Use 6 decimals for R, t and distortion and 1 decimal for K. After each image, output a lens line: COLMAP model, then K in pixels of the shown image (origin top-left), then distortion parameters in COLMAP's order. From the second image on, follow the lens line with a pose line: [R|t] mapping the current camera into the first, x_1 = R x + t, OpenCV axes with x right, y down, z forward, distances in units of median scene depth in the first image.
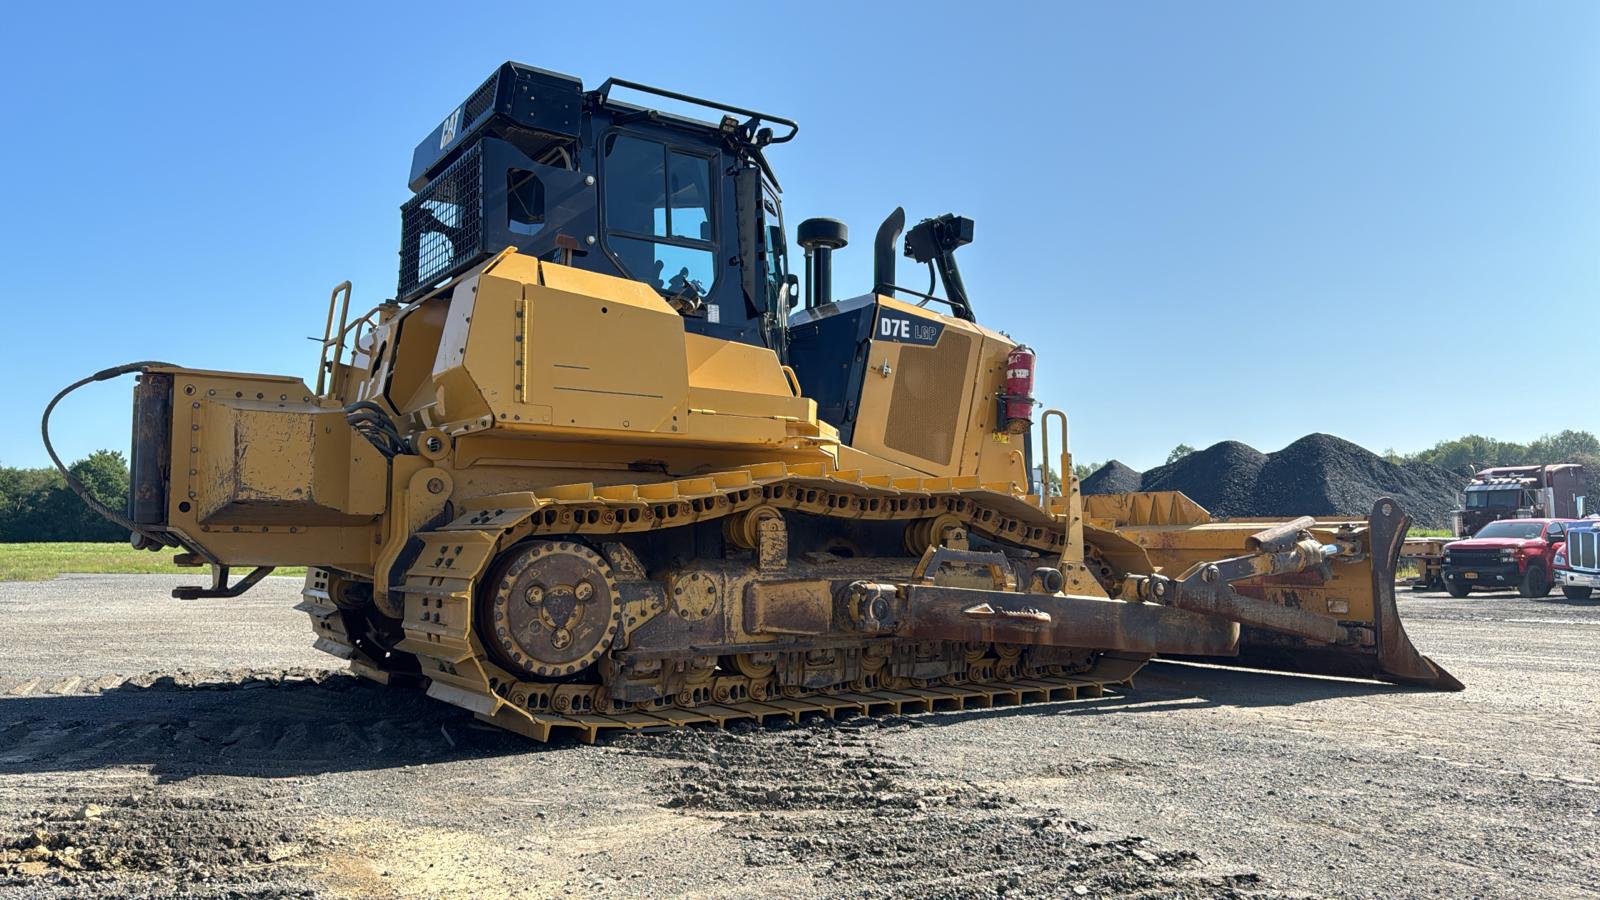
lens RADIAL K [[1176.7, 0, 794.4], [0, 1176.7, 450.8], [0, 0, 1]] dist [0.115559, -0.187360]
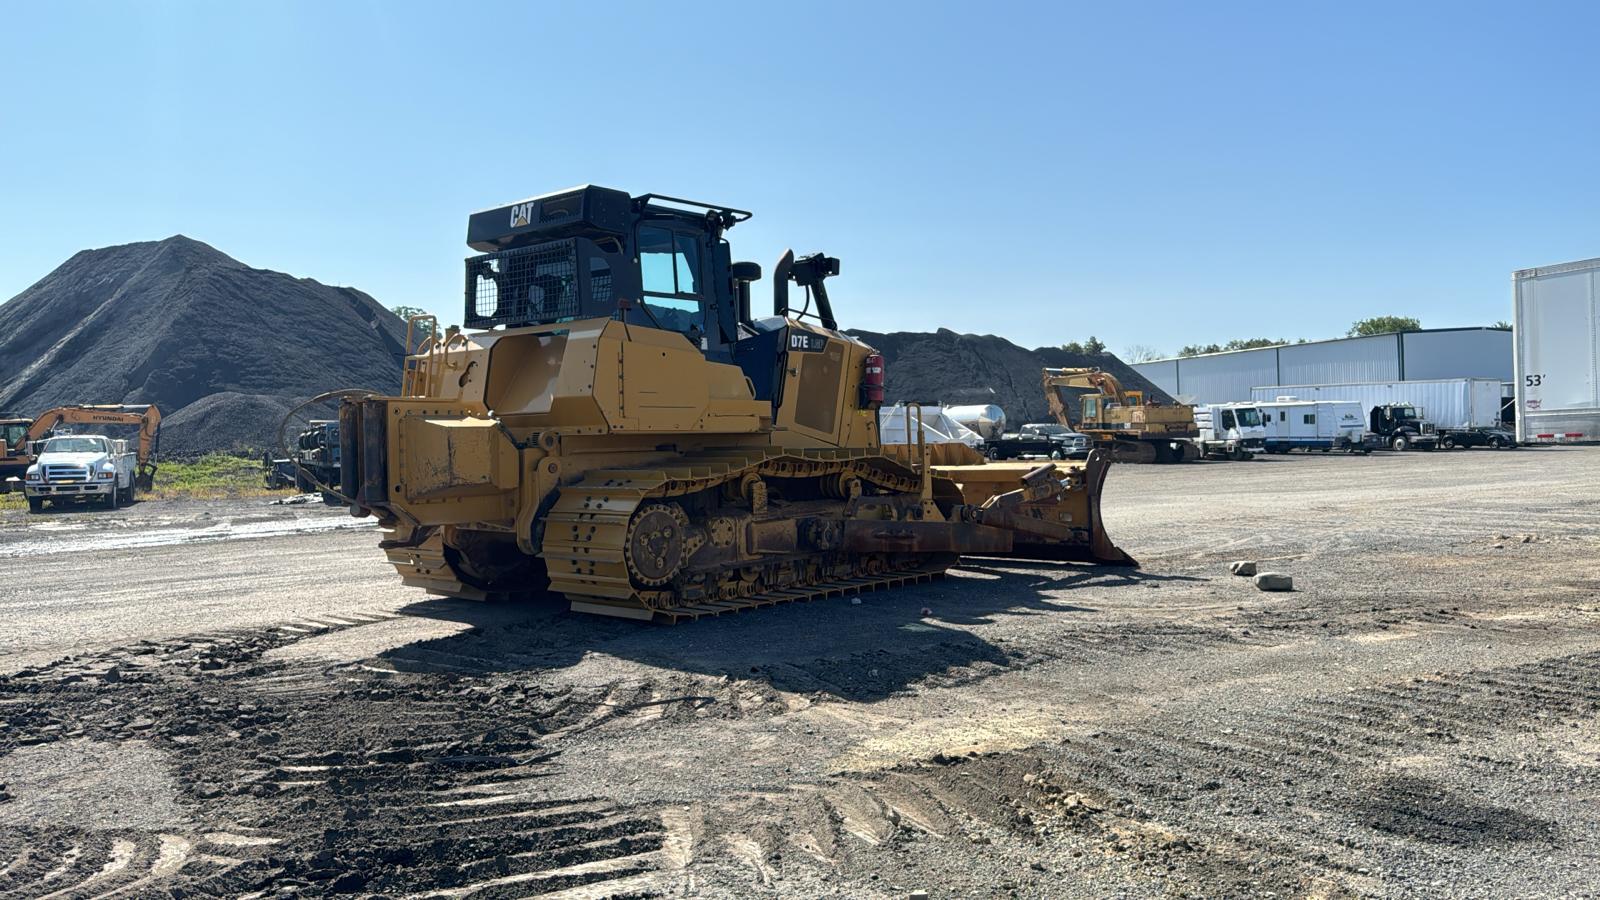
lens RADIAL K [[1176.7, 0, 794.4], [0, 1176.7, 450.8], [0, 0, 1]] dist [0.115559, -0.187360]
pose [[0.966335, -0.024163, 0.256148, -0.363700], [0.002816, 0.996514, 0.083380, -0.110955], [-0.257270, -0.079852, 0.963035, -0.509241]]
